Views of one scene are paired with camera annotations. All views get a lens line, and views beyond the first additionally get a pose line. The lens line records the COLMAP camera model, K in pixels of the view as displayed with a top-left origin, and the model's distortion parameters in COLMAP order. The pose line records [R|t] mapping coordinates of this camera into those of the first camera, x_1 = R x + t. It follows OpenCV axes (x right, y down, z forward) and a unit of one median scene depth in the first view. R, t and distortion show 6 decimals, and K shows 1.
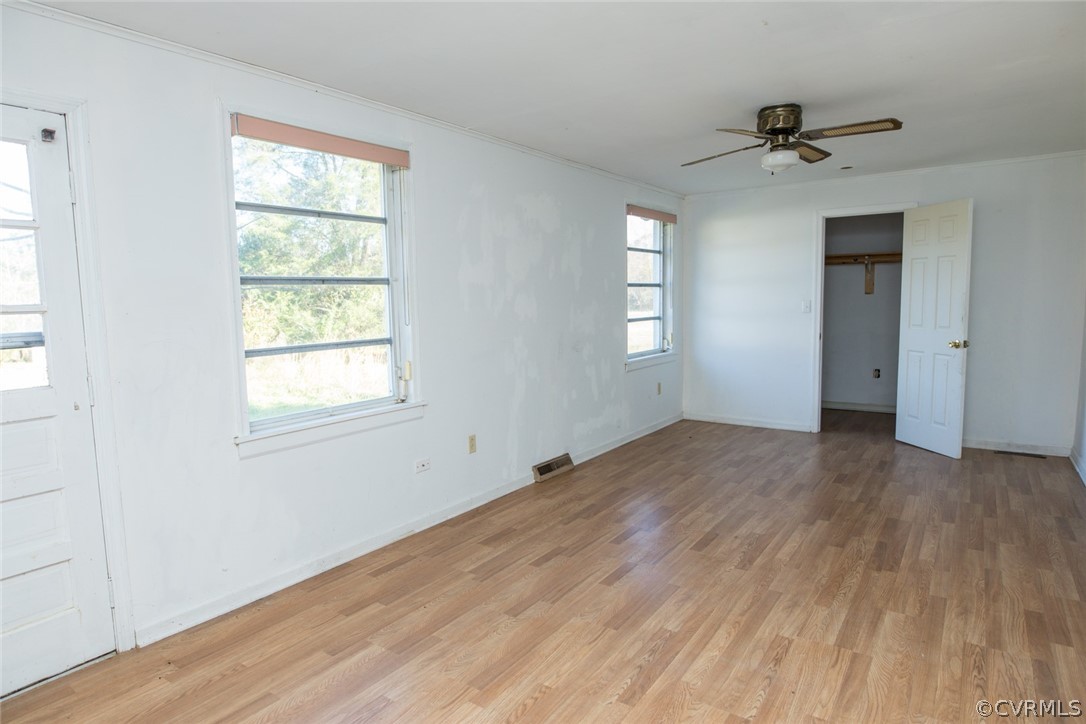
lens RADIAL K [[625.5, 0, 546.2], [0, 625.5, 358.2], [0, 0, 1]] dist [-0.022605, 0.000084]
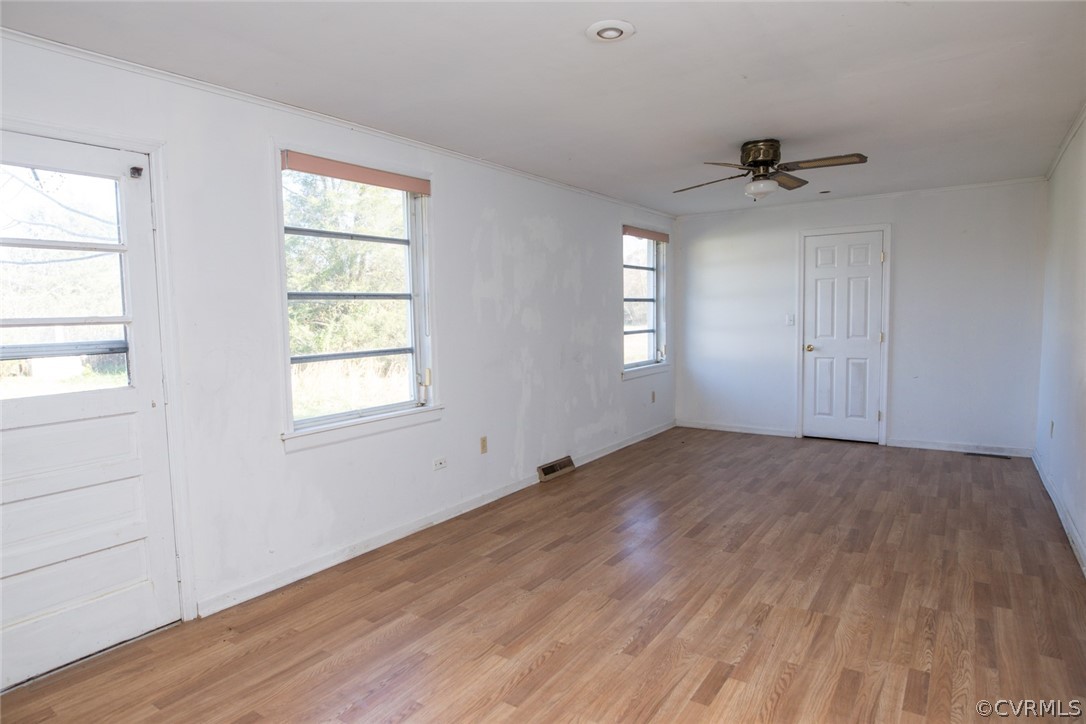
lens RADIAL K [[625.5, 0, 546.2], [0, 625.5, 358.2], [0, 0, 1]] dist [-0.022605, 0.000084]
pose [[0.999928, -0.001115, 0.011930, -0.028128], [0.001397, 0.999718, -0.023700, 0.014683], [-0.011901, 0.023715, 0.999648, -0.122504]]
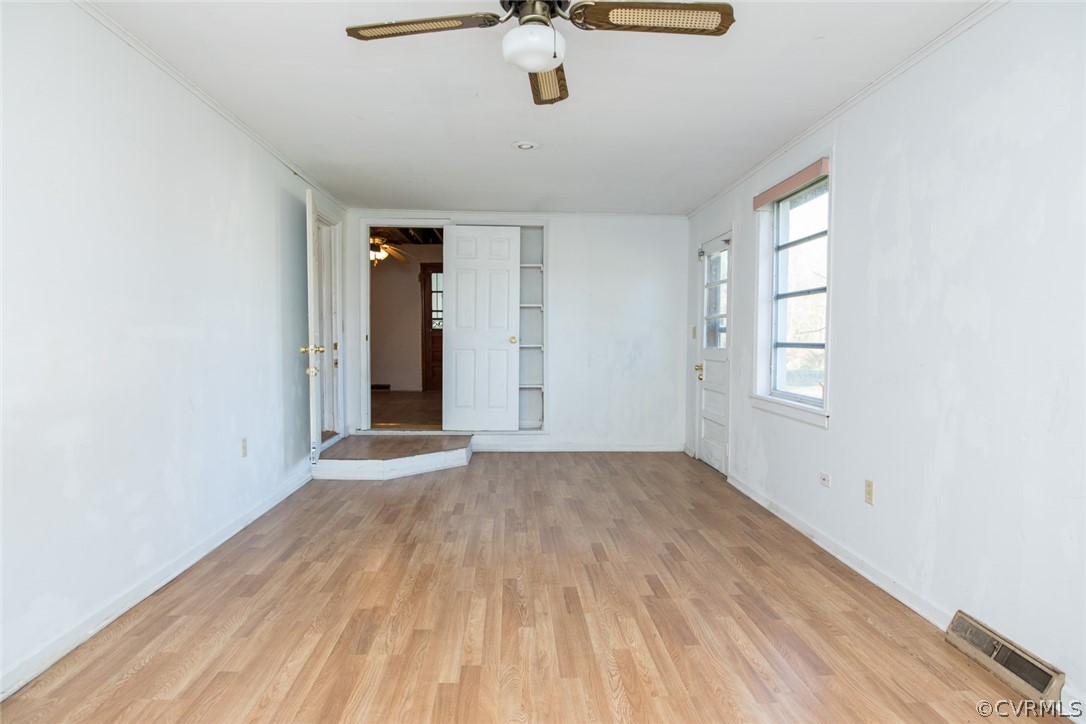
lens RADIAL K [[625.5, 0, 546.2], [0, 625.5, 358.2], [0, 0, 1]] dist [-0.022605, 0.000084]
pose [[-0.787428, 0.037192, -0.615283, 0.821665], [-0.050581, 0.990913, 0.124630, -0.124211], [0.614328, 0.129259, -0.778392, 1.678489]]
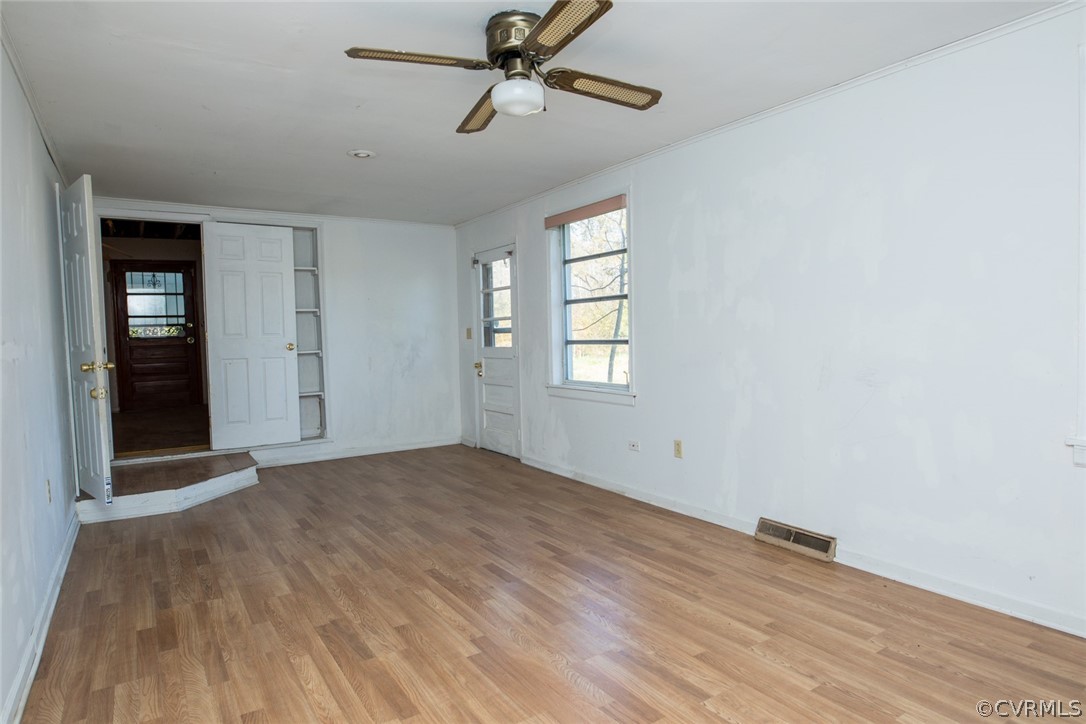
lens RADIAL K [[625.5, 0, 546.2], [0, 625.5, 358.2], [0, 0, 1]] dist [-0.022605, 0.000084]
pose [[-0.366925, 0.067127, -0.927826, 1.136984], [-0.060028, 0.993606, 0.095625, -0.120300], [0.928312, 0.090782, -0.360549, 1.461804]]
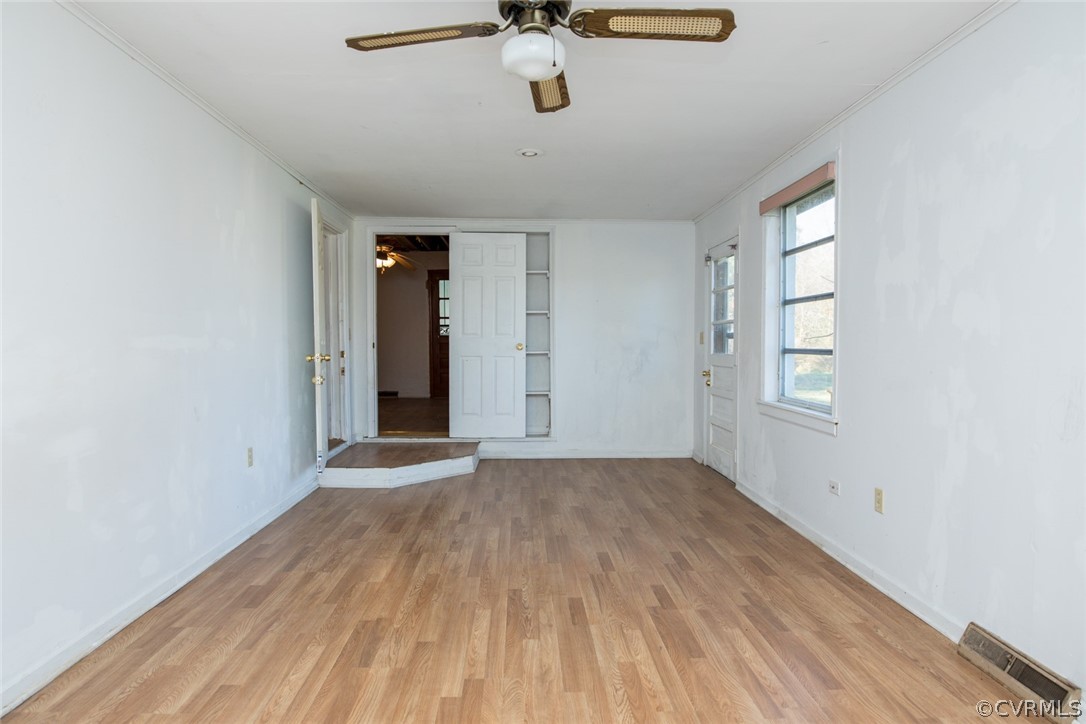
lens RADIAL K [[625.5, 0, 546.2], [0, 625.5, 358.2], [0, 0, 1]] dist [-0.022605, 0.000084]
pose [[-0.796143, 0.037241, -0.603962, 0.811699], [-0.042899, 0.992119, 0.117725, -0.129431], [0.603586, 0.119635, -0.788271, 1.678048]]
